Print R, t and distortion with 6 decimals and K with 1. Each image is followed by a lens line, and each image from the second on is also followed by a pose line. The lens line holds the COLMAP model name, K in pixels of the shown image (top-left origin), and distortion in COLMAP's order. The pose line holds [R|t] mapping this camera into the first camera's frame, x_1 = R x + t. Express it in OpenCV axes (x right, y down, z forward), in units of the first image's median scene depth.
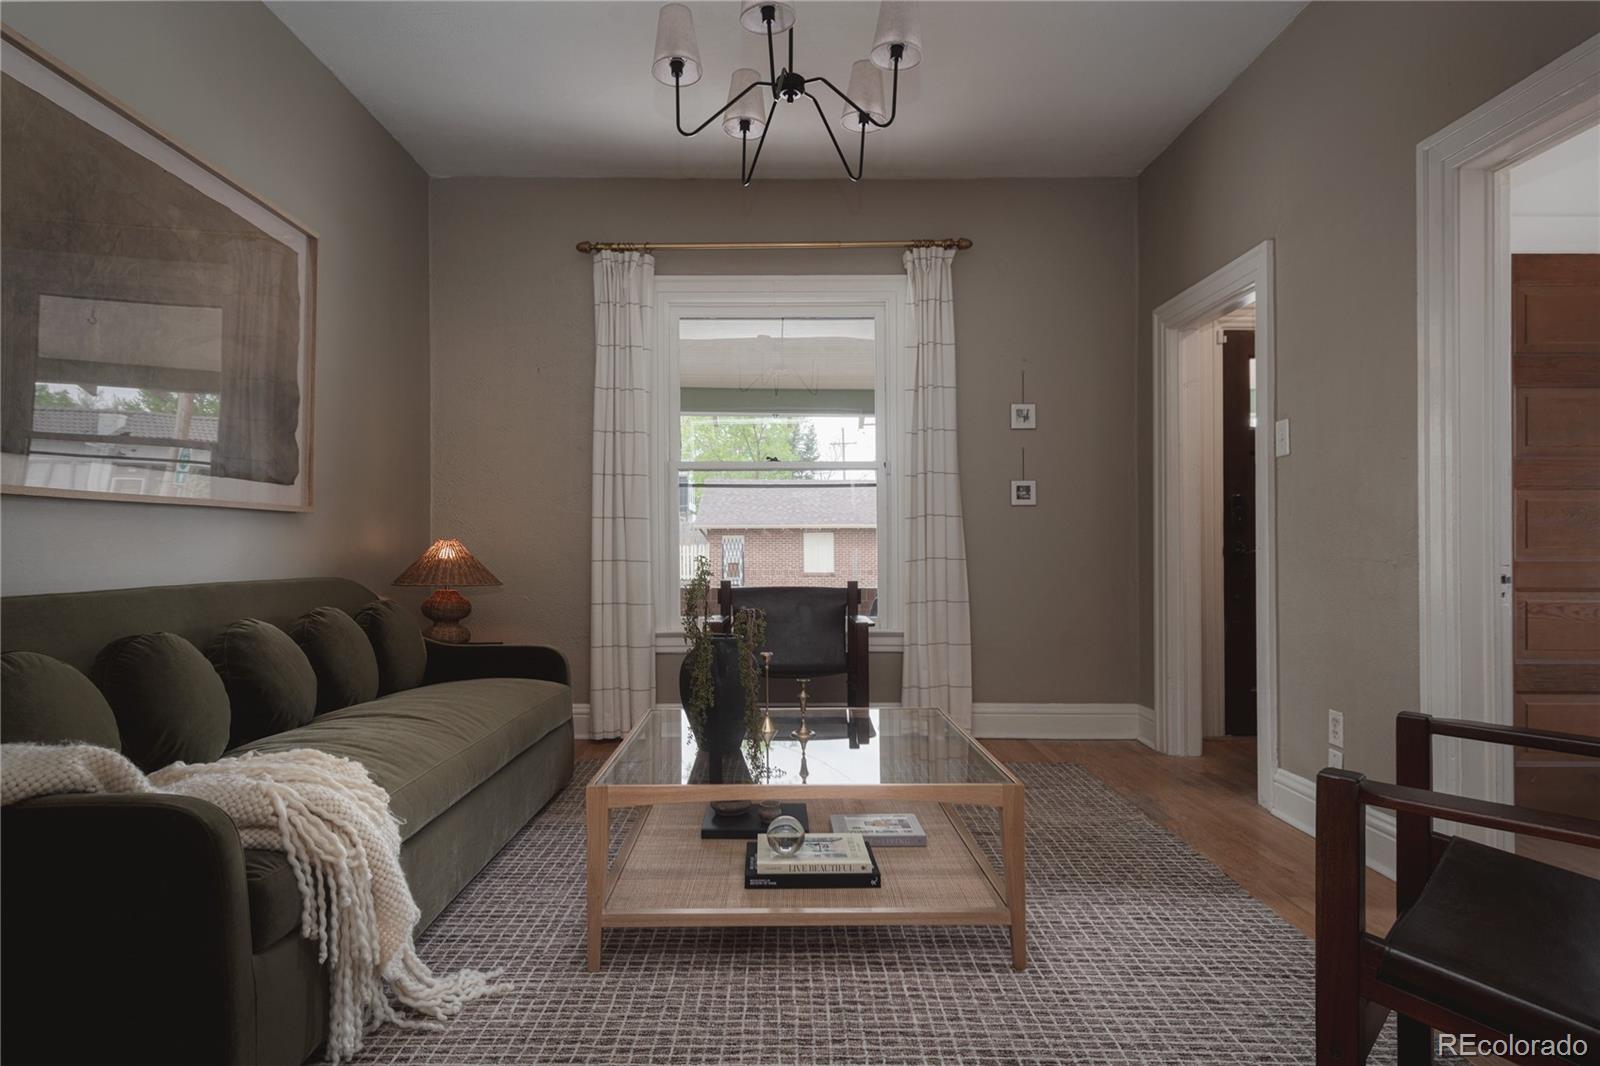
lens RADIAL K [[925.9, 0, 789.6], [0, 925.9, 531.8], [0, 0, 1]] dist [-0.001430, 0.000048]
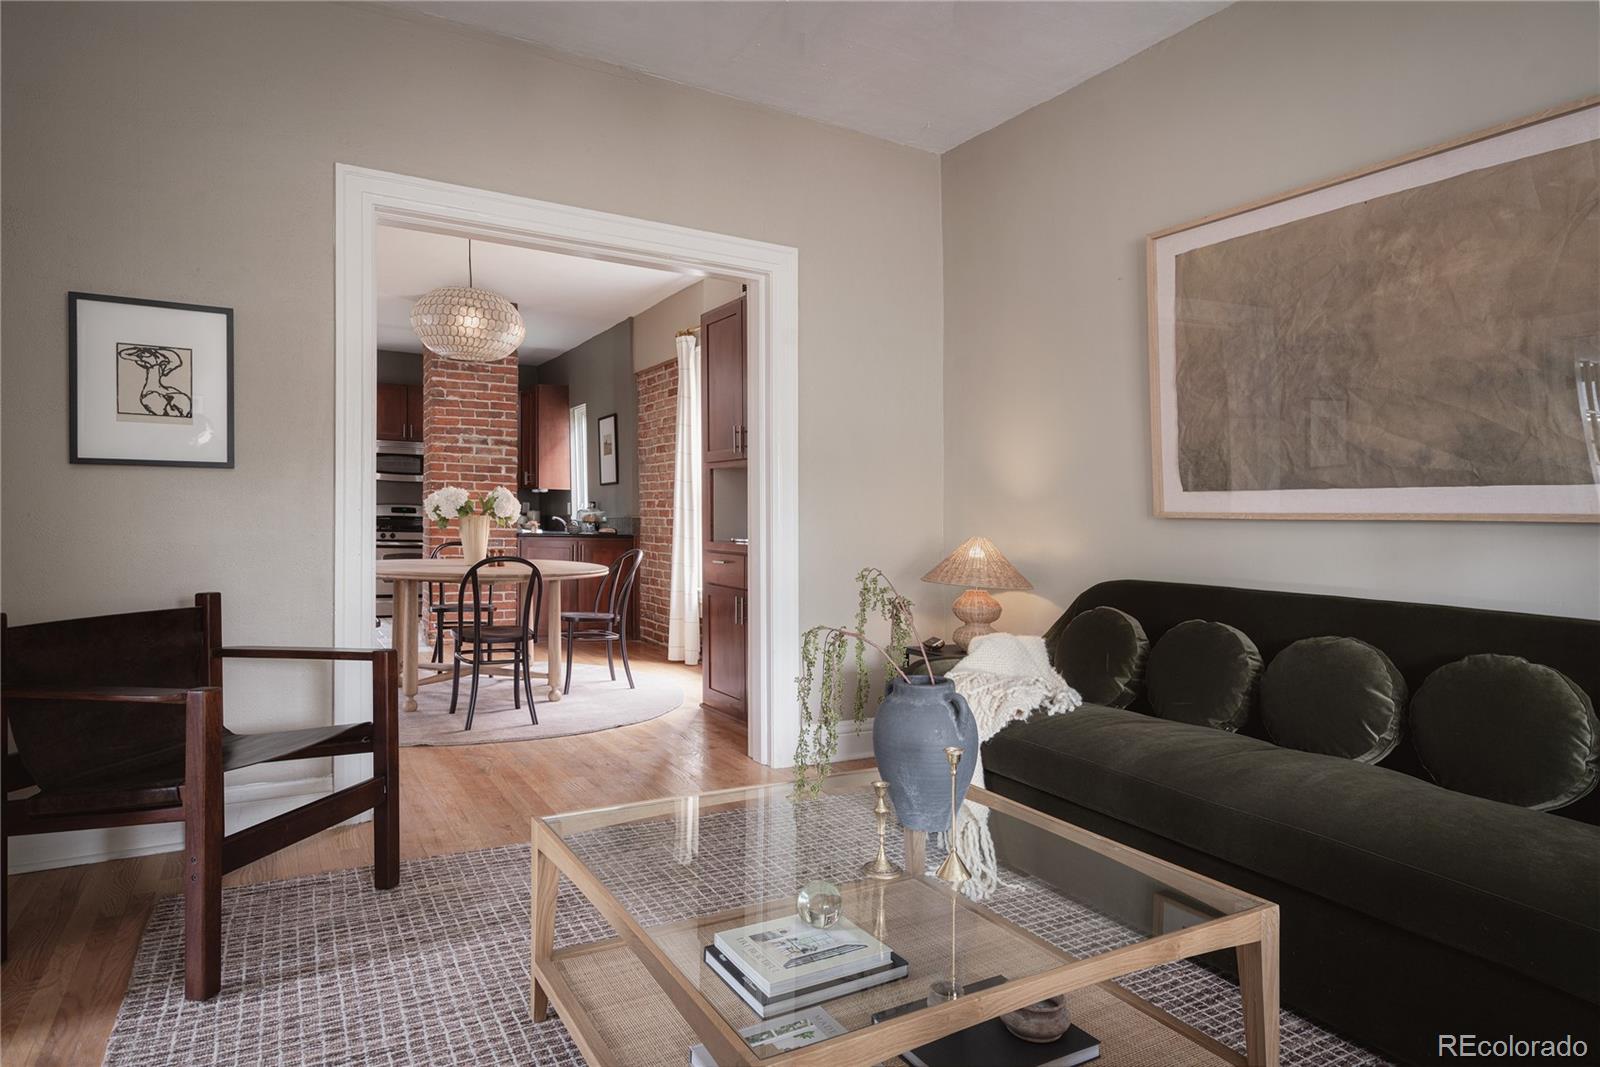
lens RADIAL K [[925.9, 0, 821.2], [0, 925.9, 519.1], [0, 0, 1]] dist [-0.001430, 0.000048]
pose [[-0.866302, -0.009940, -0.499422, 0.435183], [-0.013661, 0.999899, 0.003796, -0.026071], [0.499334, 0.010111, -0.866350, 1.793157]]
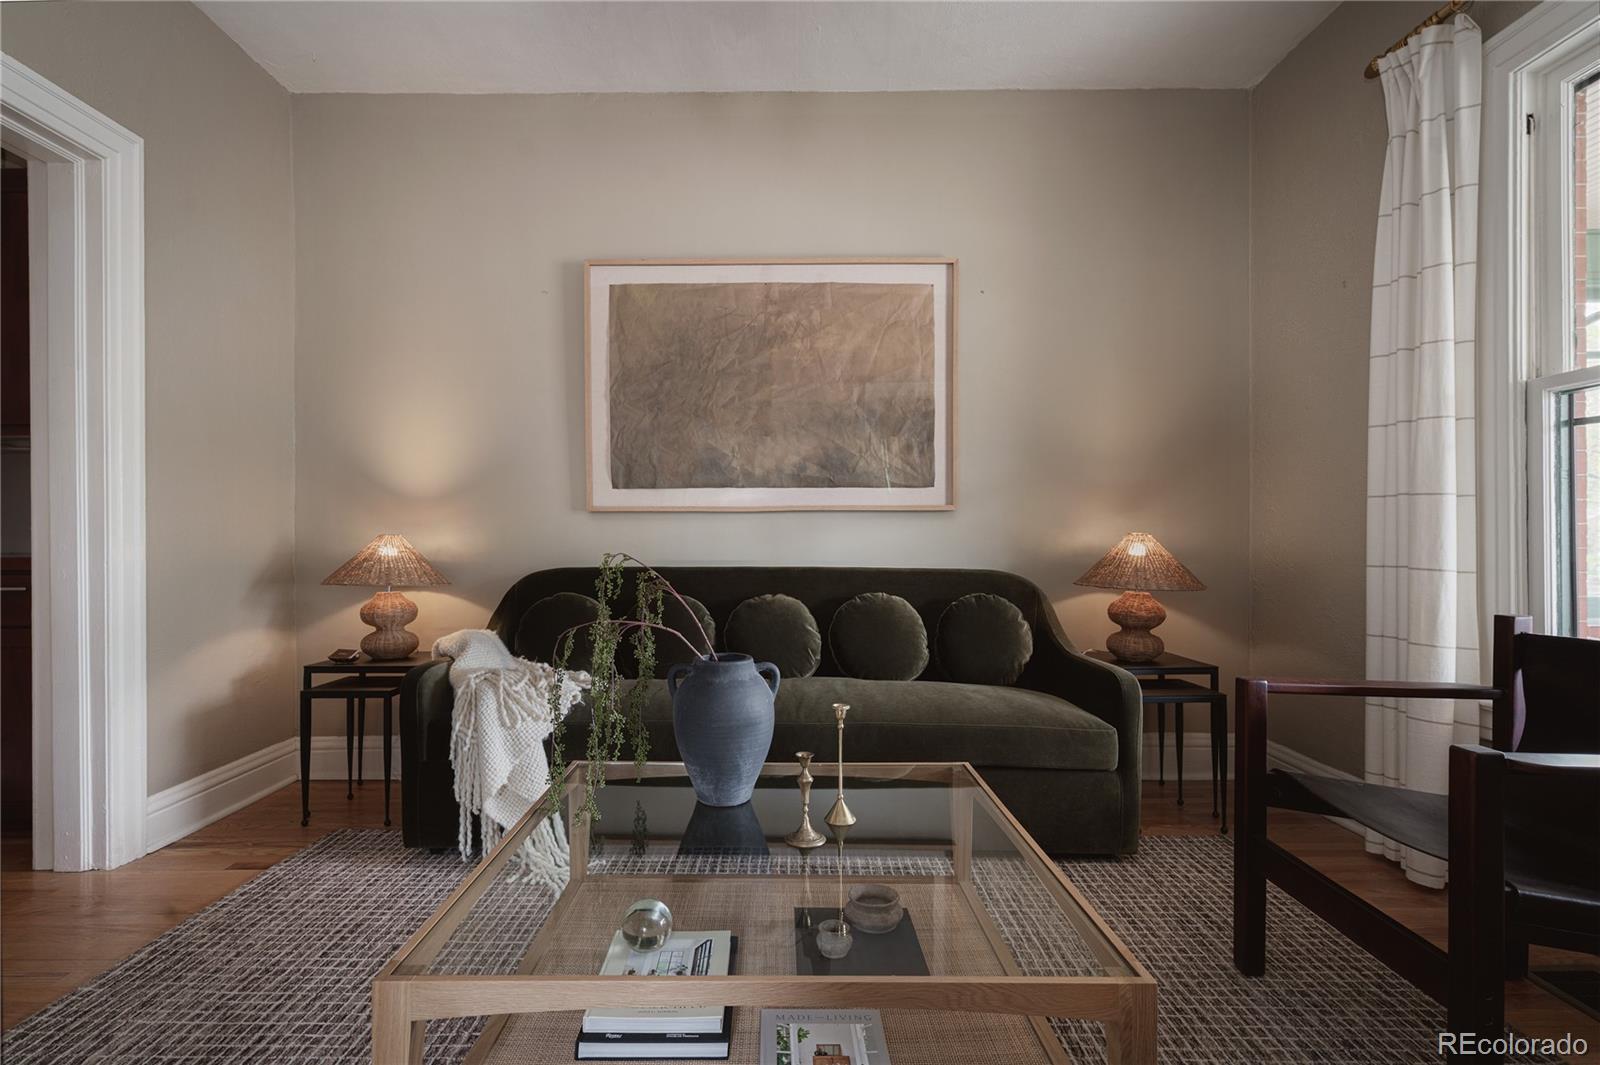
lens RADIAL K [[791.8, 0, 799.5], [0, 791.8, 528.0], [0, 0, 1]] dist [0.015289, 0.000305]
pose [[-0.024938, 0.002171, -0.999687, 0.664951], [0.003434, 0.999992, 0.002086, -0.000934], [0.999683, -0.003381, -0.024945, 1.204868]]
